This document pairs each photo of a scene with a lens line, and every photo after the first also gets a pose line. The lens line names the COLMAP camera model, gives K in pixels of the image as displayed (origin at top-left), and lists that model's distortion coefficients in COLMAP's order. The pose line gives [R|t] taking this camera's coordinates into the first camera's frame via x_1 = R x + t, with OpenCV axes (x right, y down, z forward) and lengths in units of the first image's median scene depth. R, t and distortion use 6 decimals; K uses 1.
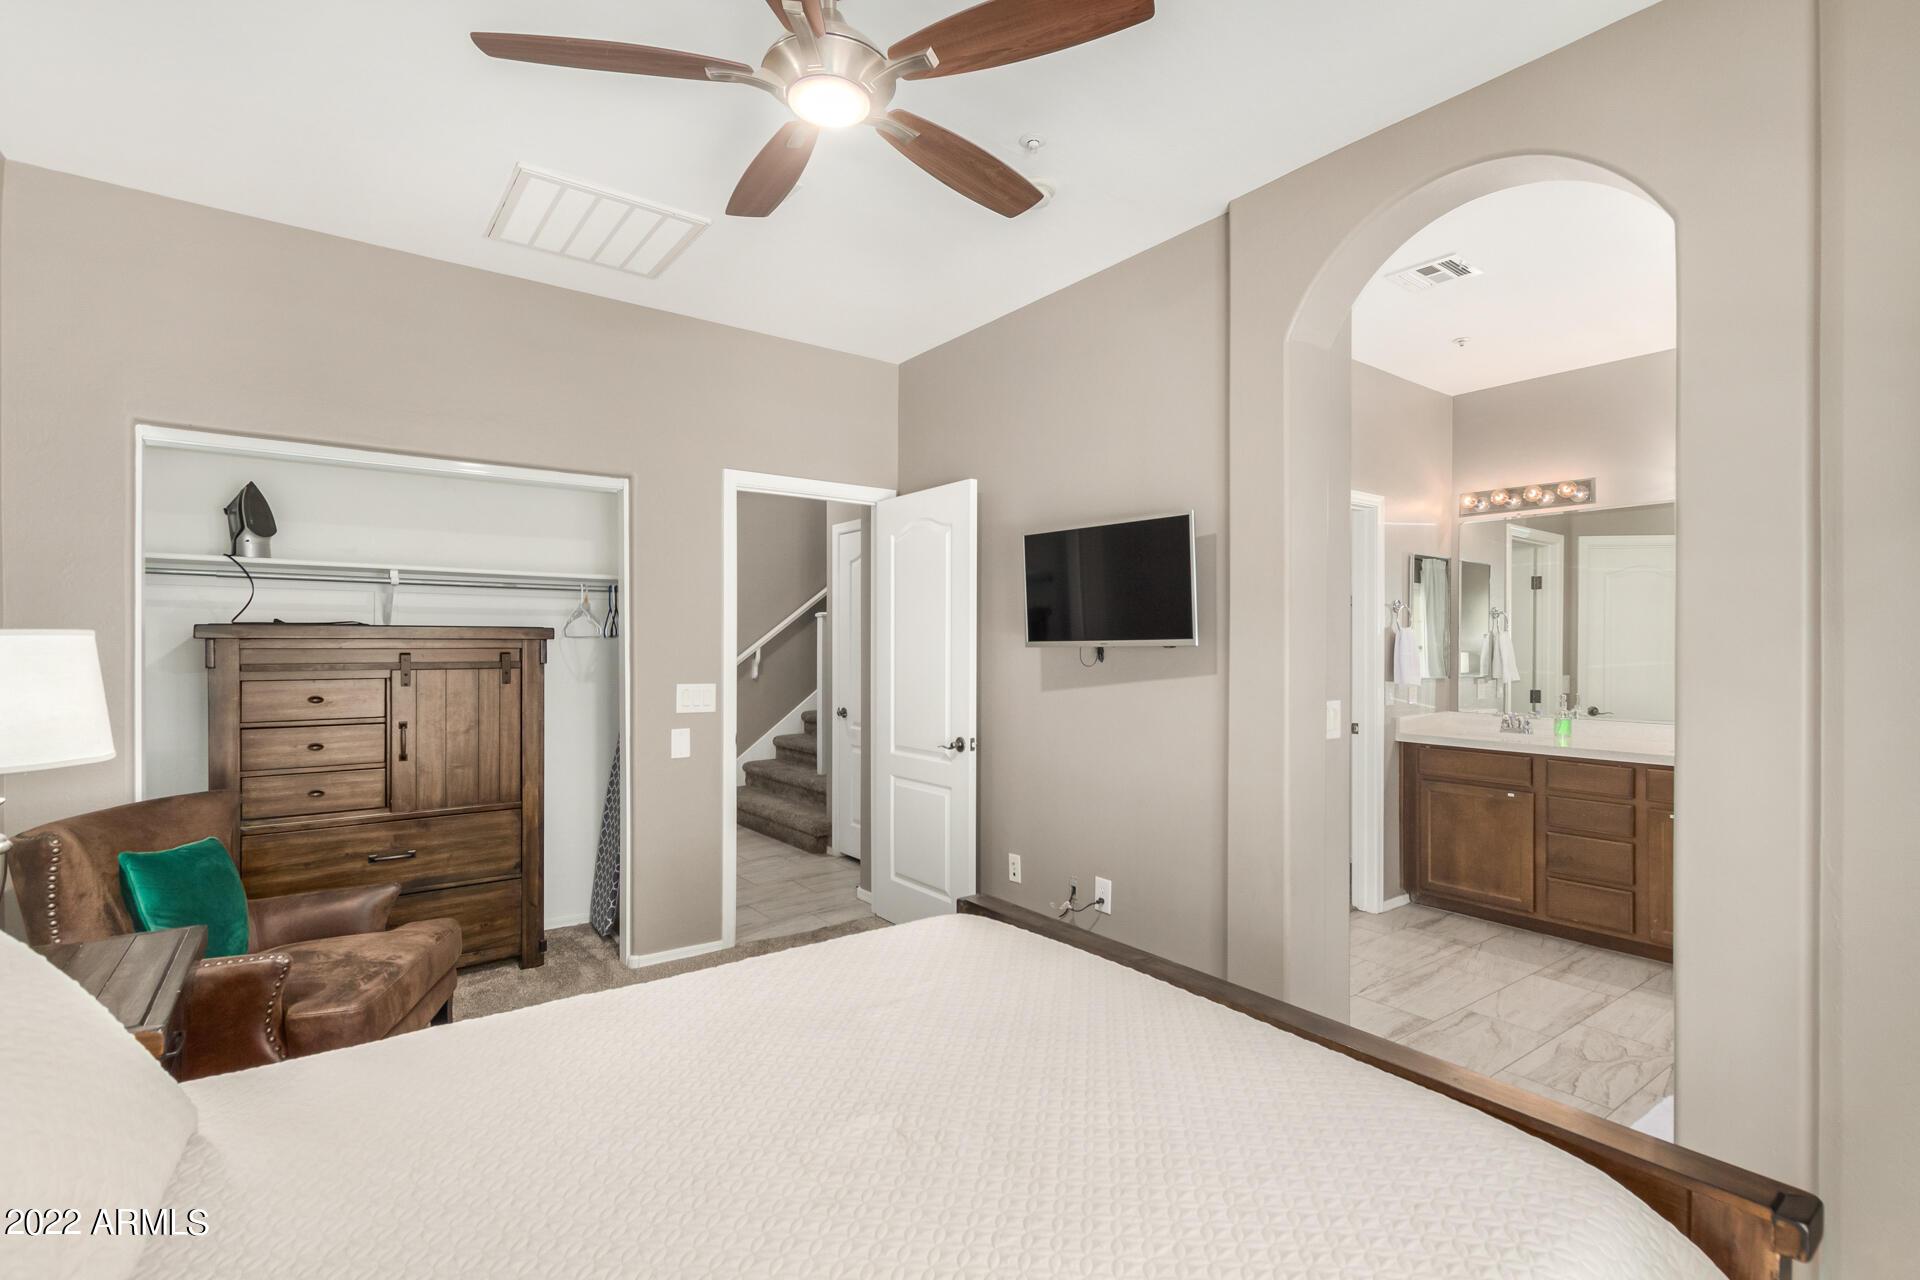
lens RADIAL K [[902.3, 0, 965.9], [0, 902.3, 643.9], [0, 0, 1]] dist [0.003103, -0.002439]
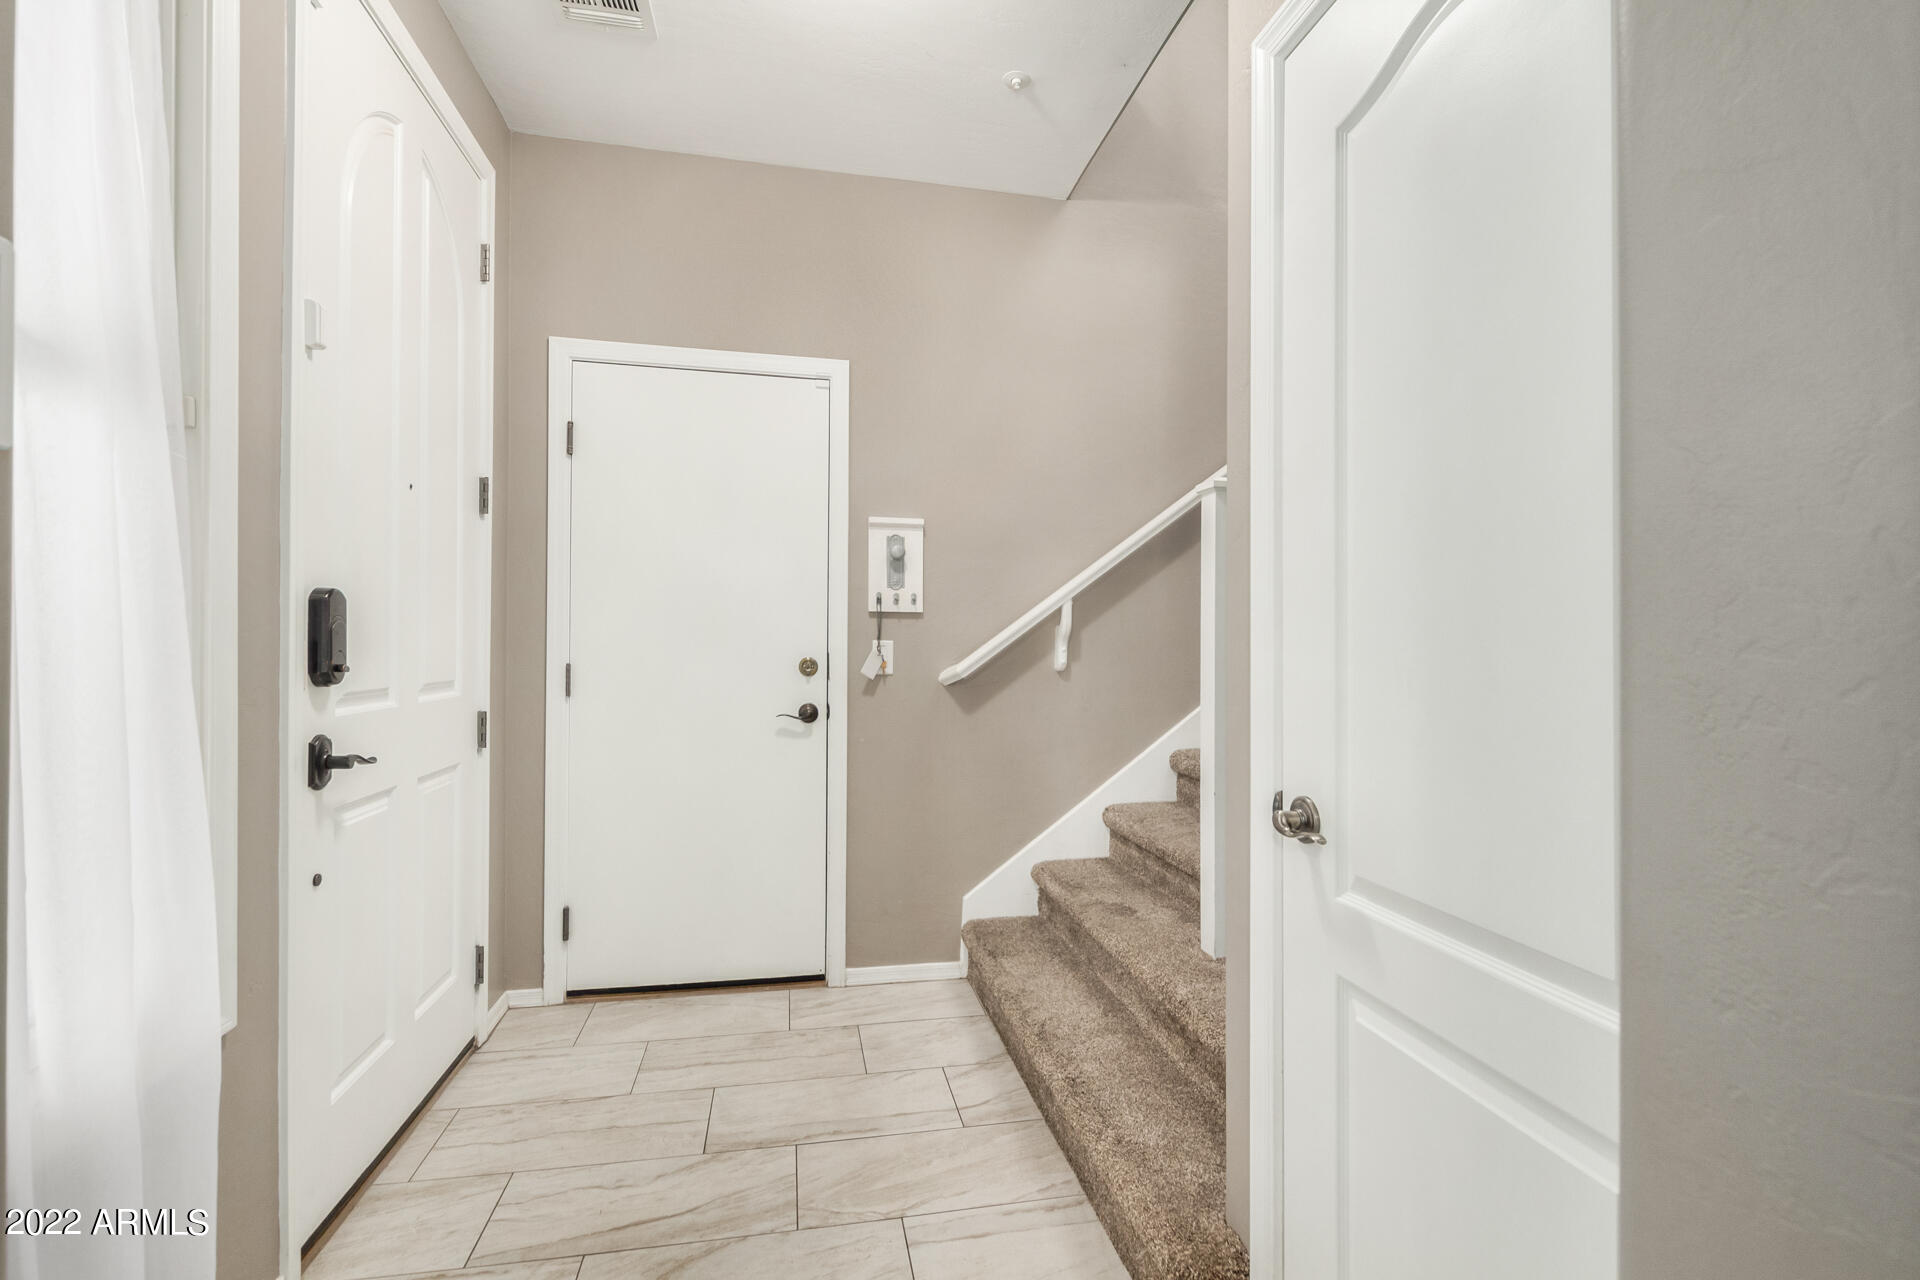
lens RADIAL K [[902.3, 0, 967.8], [0, 902.3, 638.8], [0, 0, 1]] dist [0.003103, -0.002439]
pose [[0.906260, 0.005231, -0.422688, -0.091553], [-0.004222, 0.999986, 0.003322, 0.022216], [0.422700, -0.001226, 0.906269, 0.592904]]
